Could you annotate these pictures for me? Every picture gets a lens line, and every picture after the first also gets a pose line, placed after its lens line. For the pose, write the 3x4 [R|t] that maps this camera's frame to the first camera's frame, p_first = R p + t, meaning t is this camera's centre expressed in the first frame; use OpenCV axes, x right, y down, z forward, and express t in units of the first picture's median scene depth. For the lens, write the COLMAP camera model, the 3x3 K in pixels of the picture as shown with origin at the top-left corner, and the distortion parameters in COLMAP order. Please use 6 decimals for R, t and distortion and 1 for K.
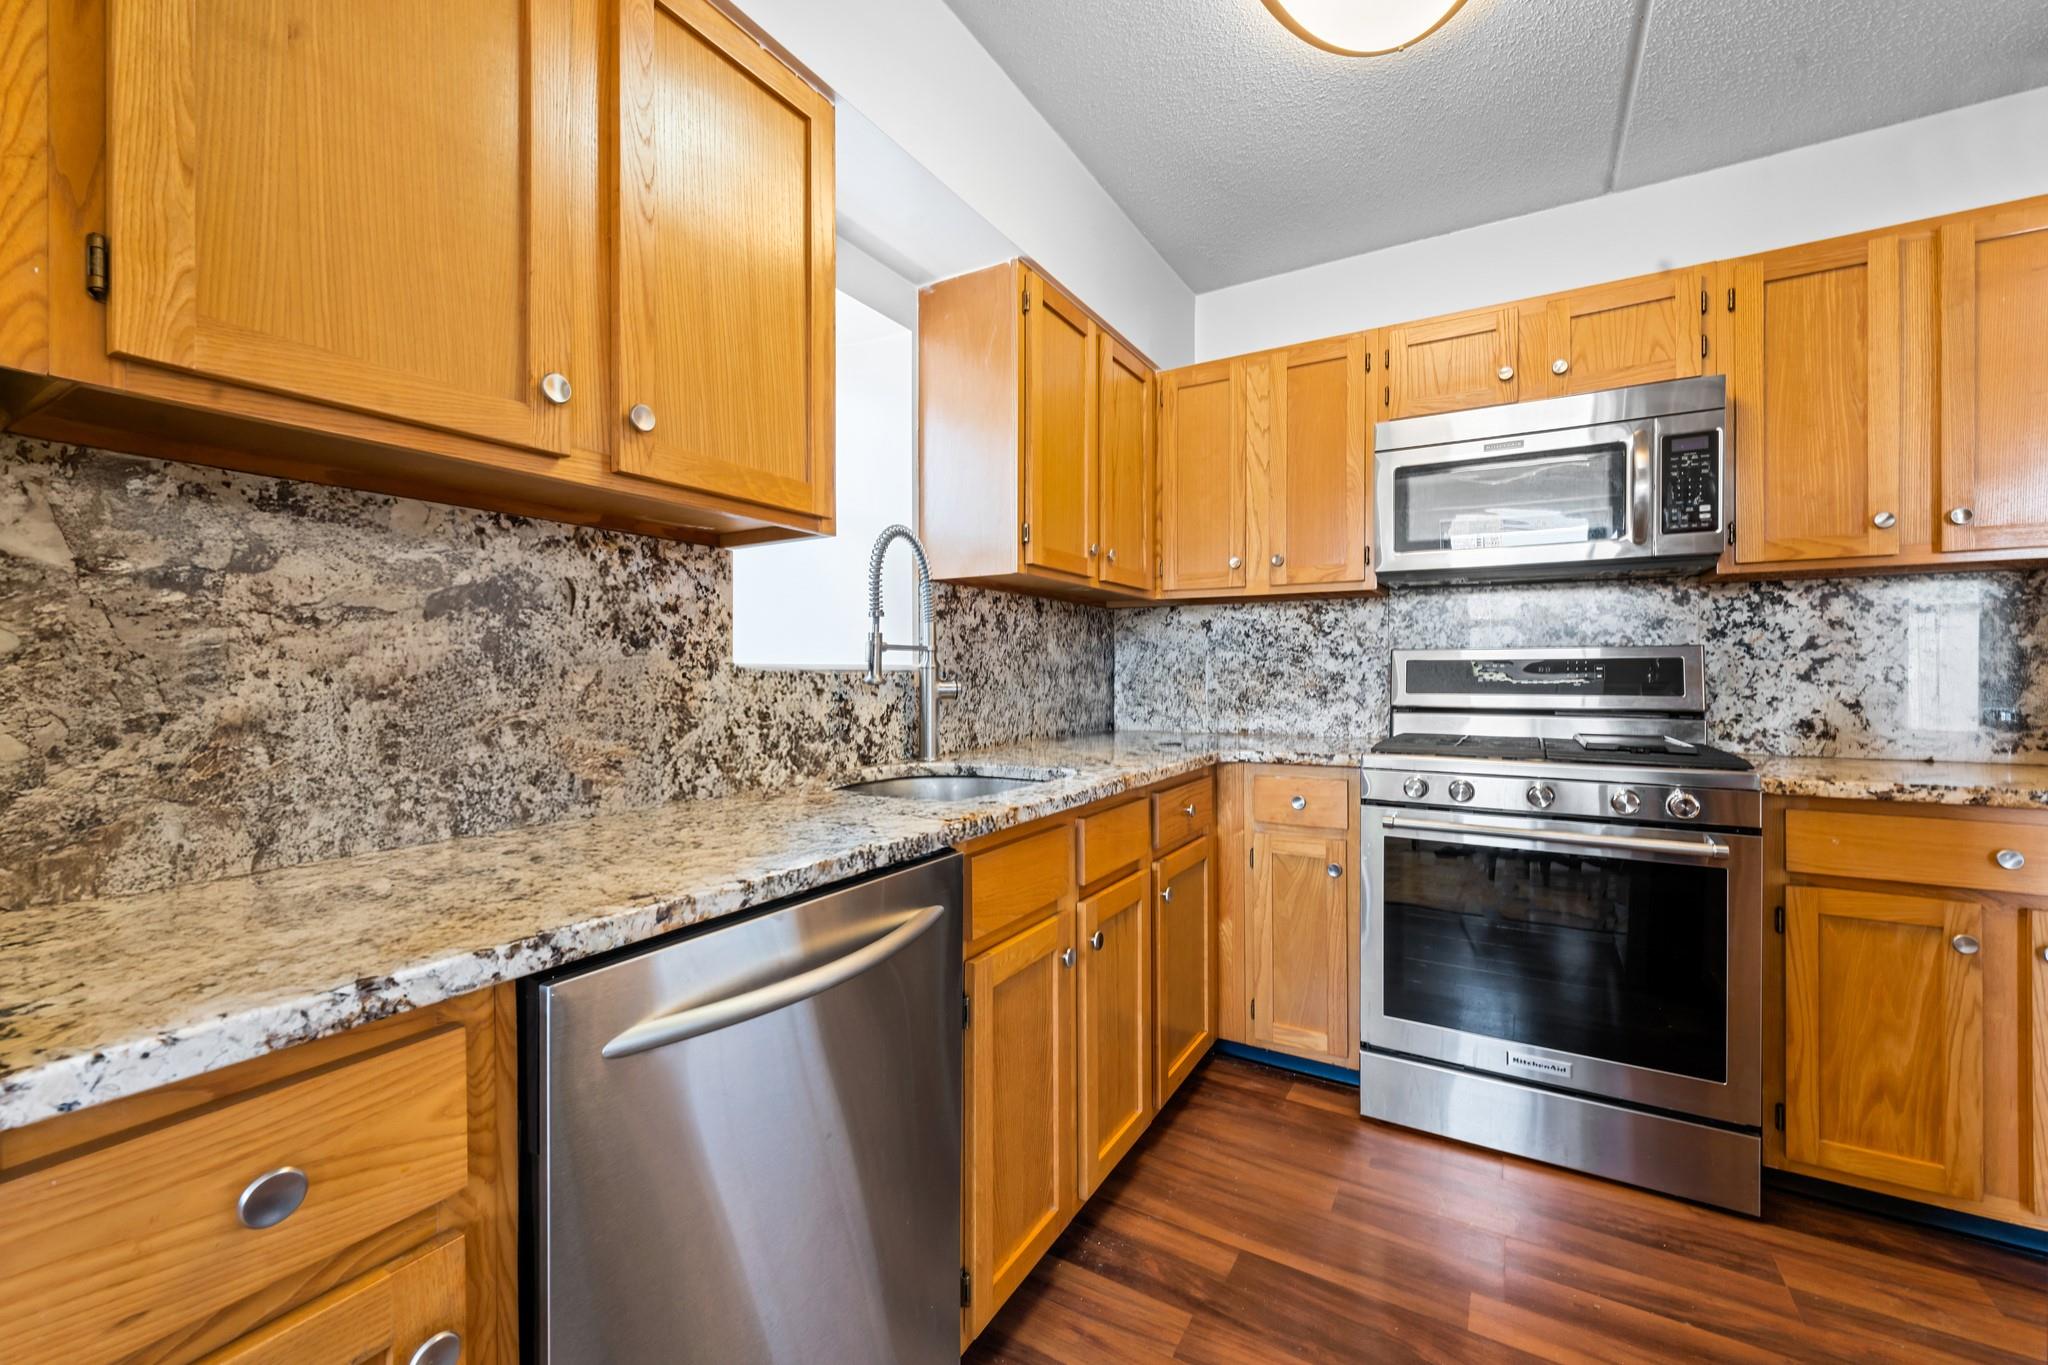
lens RADIAL K [[827.1, 0, 1017.9], [0, 827.1, 677.7], [0, 0, 1]] dist [0.000047, -0.000076]
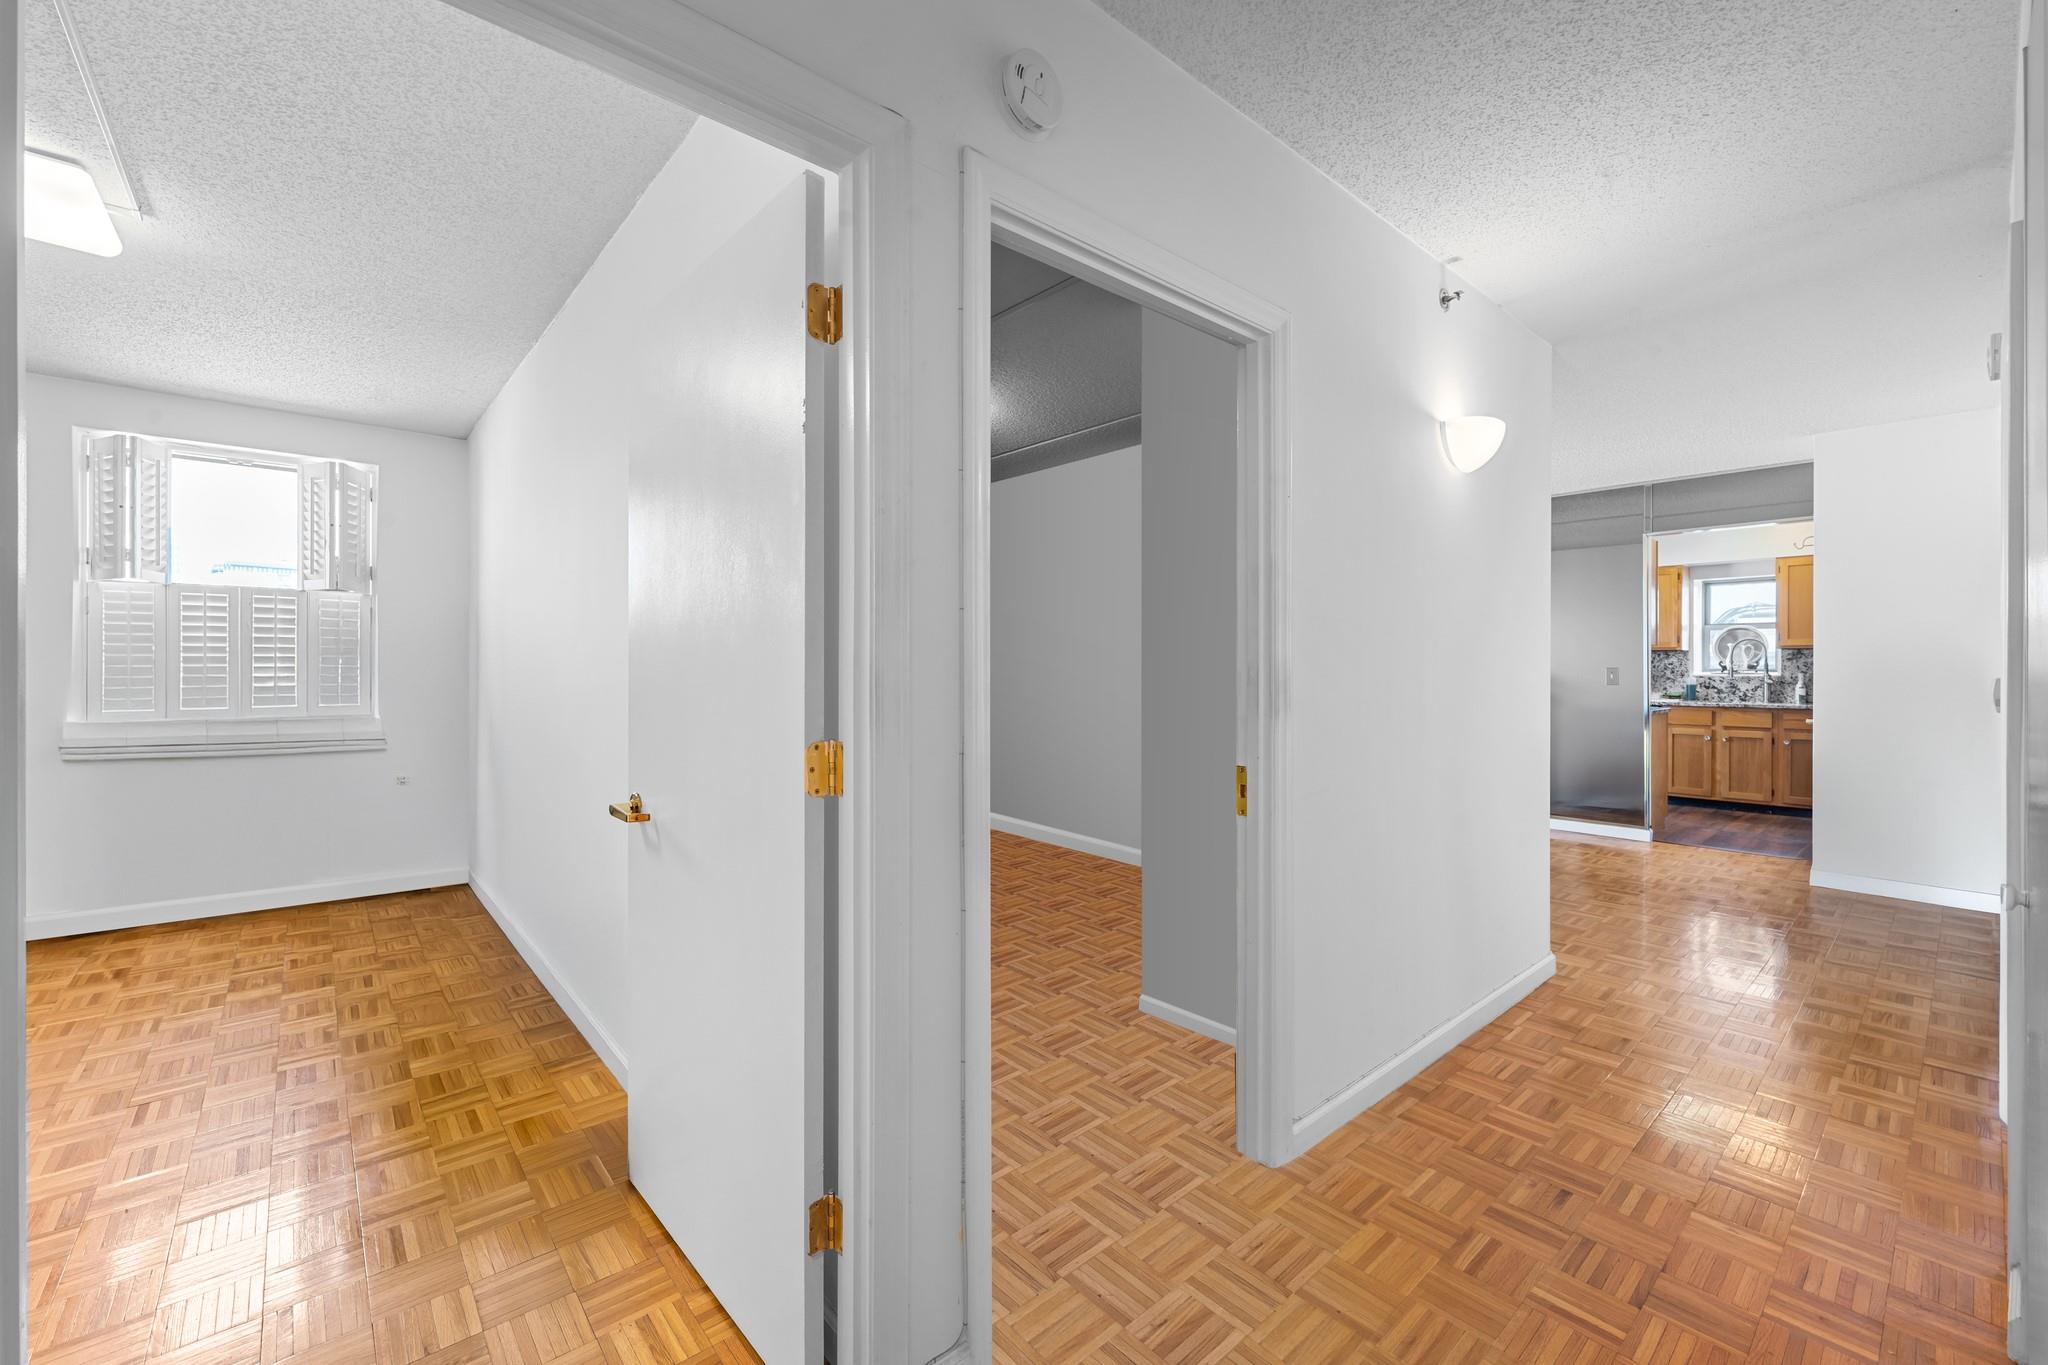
lens RADIAL K [[829.7, 0, 1021.7], [0, 829.7, 670.4], [0, 0, 1]] dist [-0.000284, -0.000196]
pose [[-0.310173, 0.000729, -0.950680, 4.323345], [-0.006701, 0.999973, 0.002953, -0.024820], [0.950657, 0.007286, -0.310160, -0.933413]]
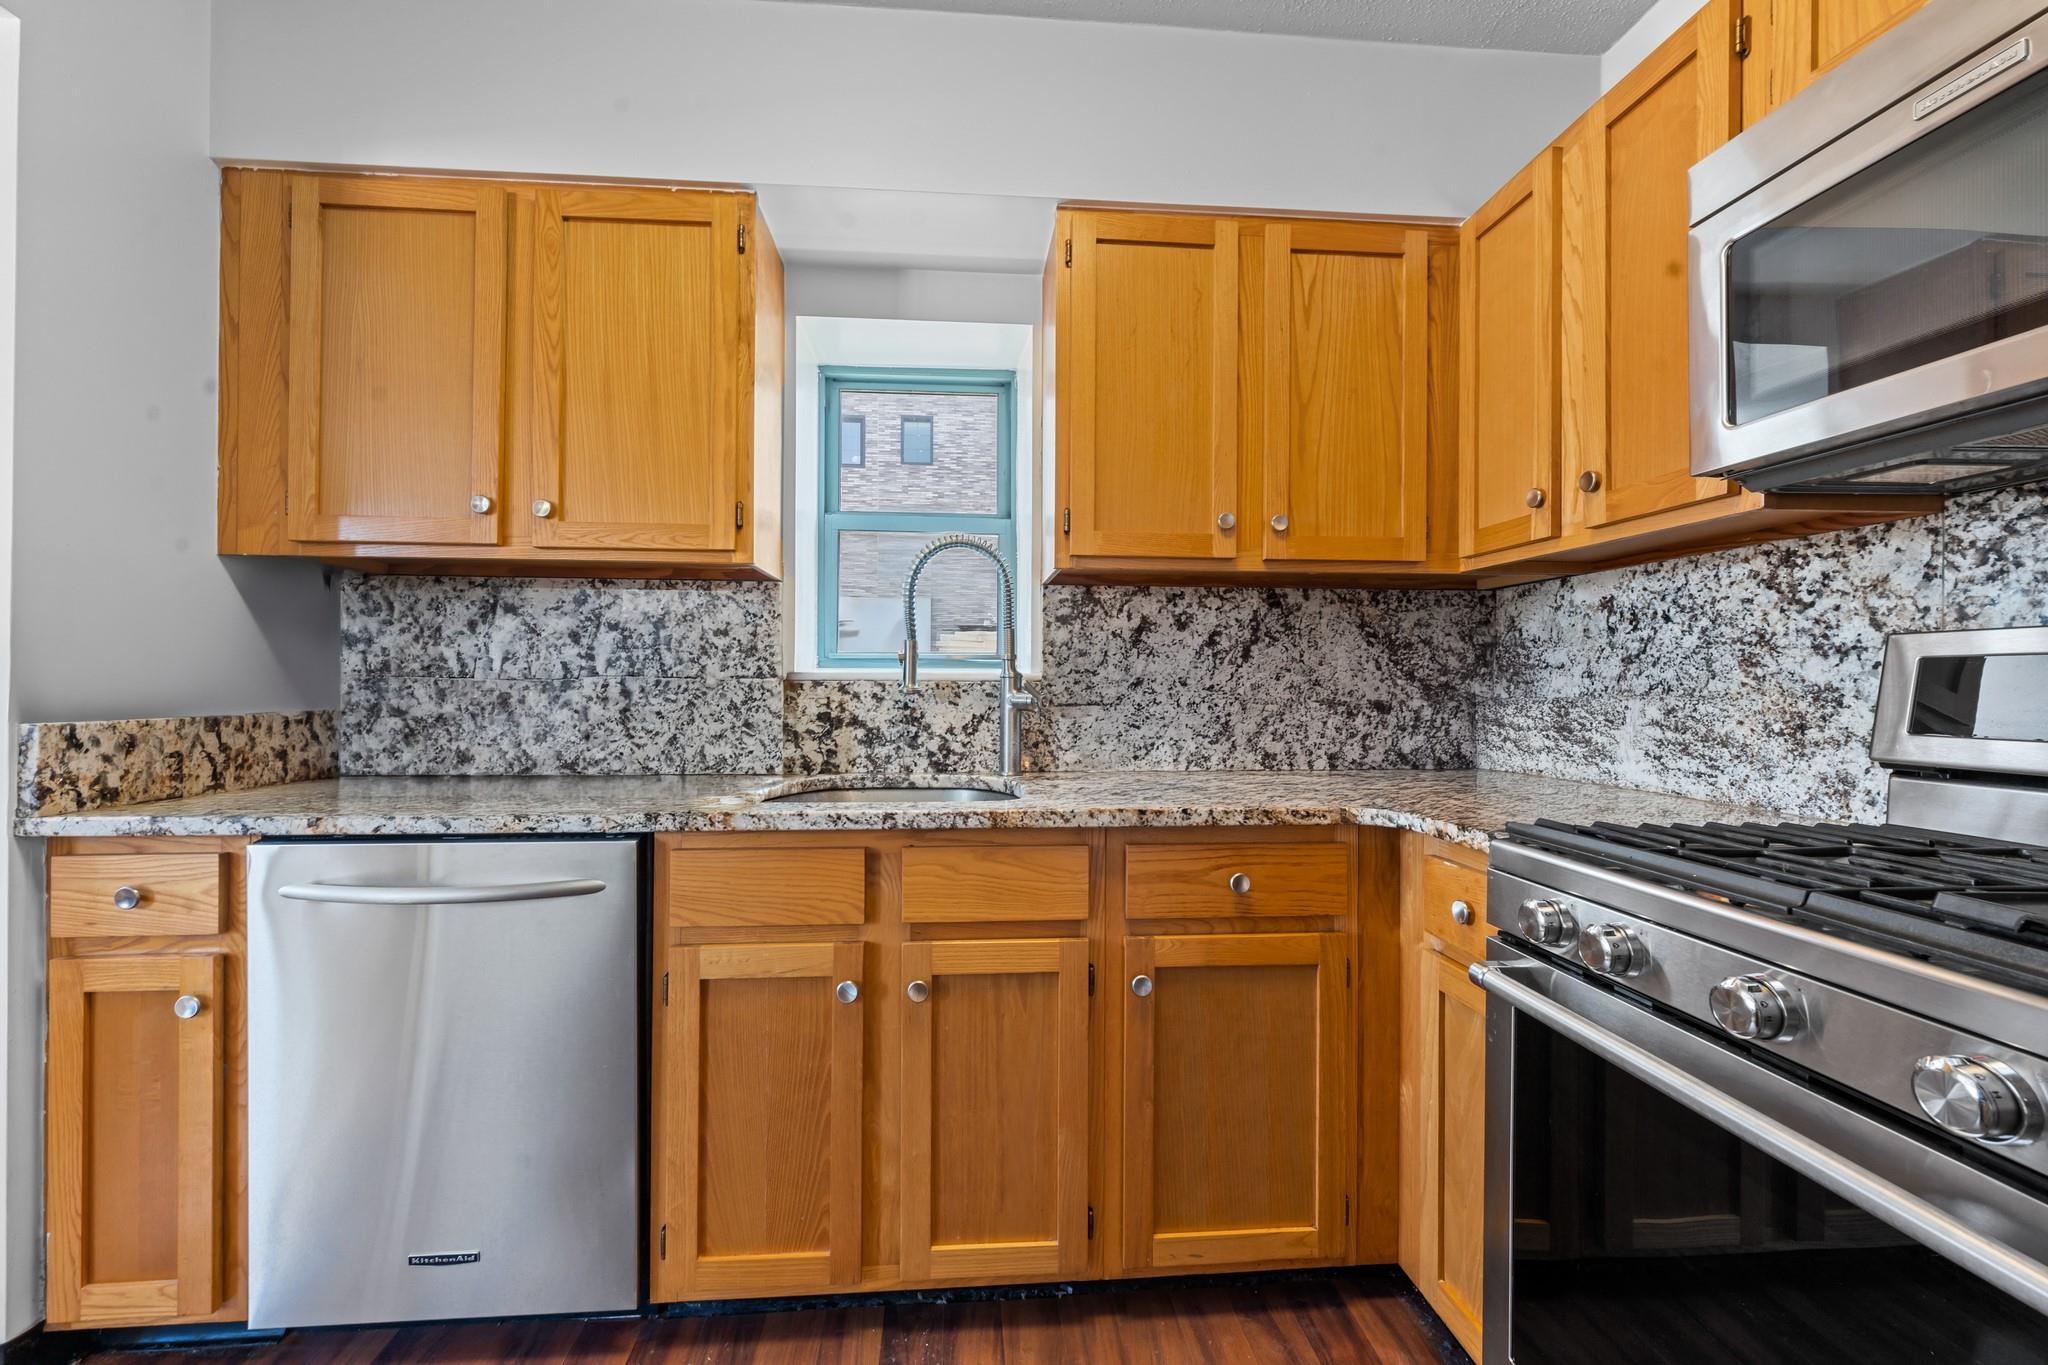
lens RADIAL K [[831.7, 0, 1016.6], [0, 831.7, 683.0], [0, 0, 1]] dist [0.000295, -0.000254]
pose [[0.581229, 0.001602, -0.813738, 0.697007], [-0.009011, 0.999949, -0.004468, -0.001595], [0.813690, 0.009930, 0.581214, 0.461907]]
